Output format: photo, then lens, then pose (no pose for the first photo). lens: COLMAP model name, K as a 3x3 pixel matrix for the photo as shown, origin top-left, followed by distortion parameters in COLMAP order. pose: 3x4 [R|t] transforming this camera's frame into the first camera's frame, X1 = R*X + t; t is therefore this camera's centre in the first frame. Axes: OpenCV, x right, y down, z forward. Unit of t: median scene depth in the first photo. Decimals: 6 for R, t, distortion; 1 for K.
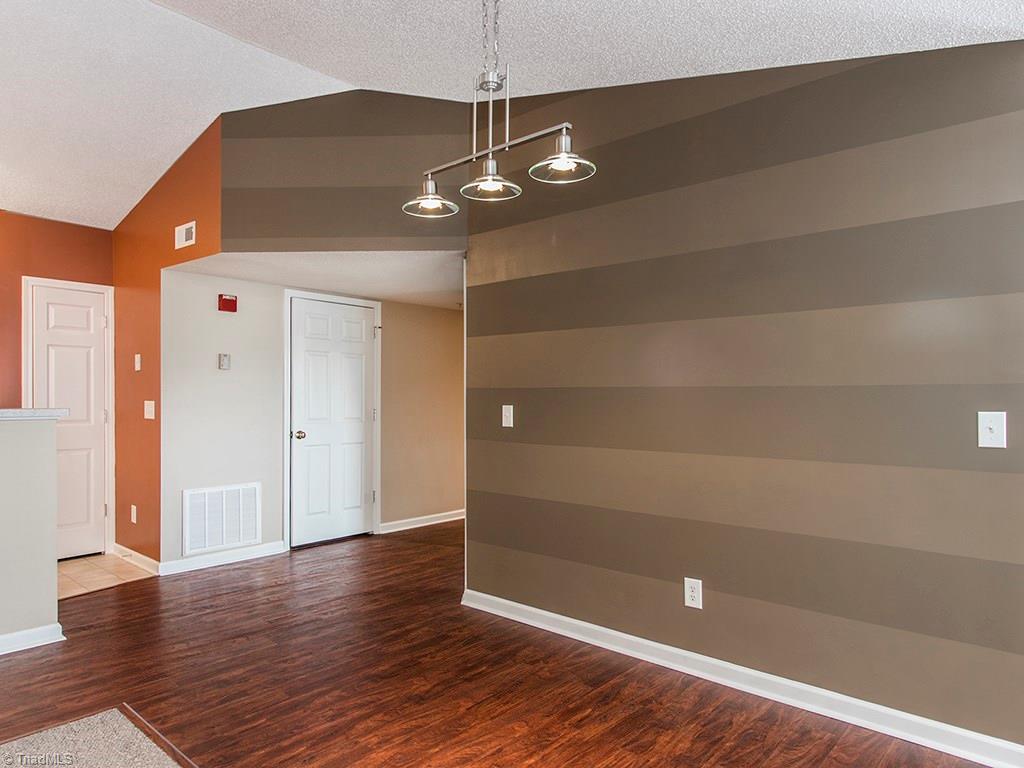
lens RADIAL K [[664.0, 0, 508.9], [0, 664.0, 393.2], [0, 0, 1]] dist [-0.006427, -0.000940]
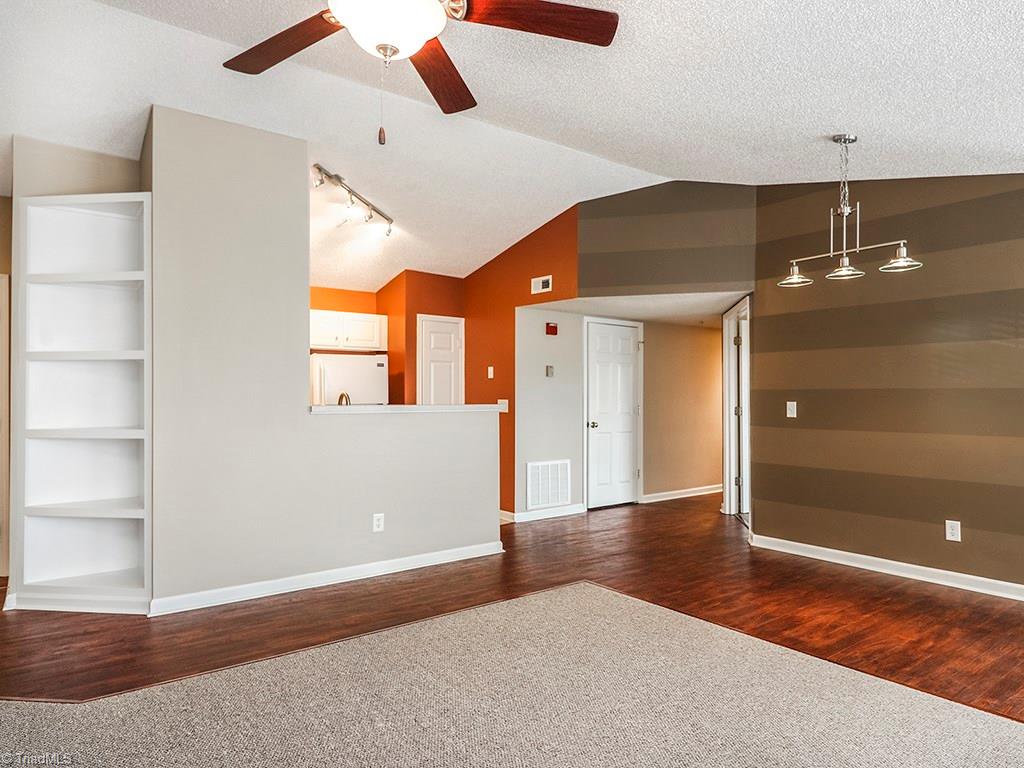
lens RADIAL K [[664.0, 0, 510.9], [0, 664.0, 388.2], [0, 0, 1]] dist [-0.006427, -0.000940]
pose [[0.983134, -0.004928, -0.182822, -0.273963], [0.003711, 0.999969, -0.006998, -0.002957], [0.182851, 0.006202, 0.983121, -0.405836]]
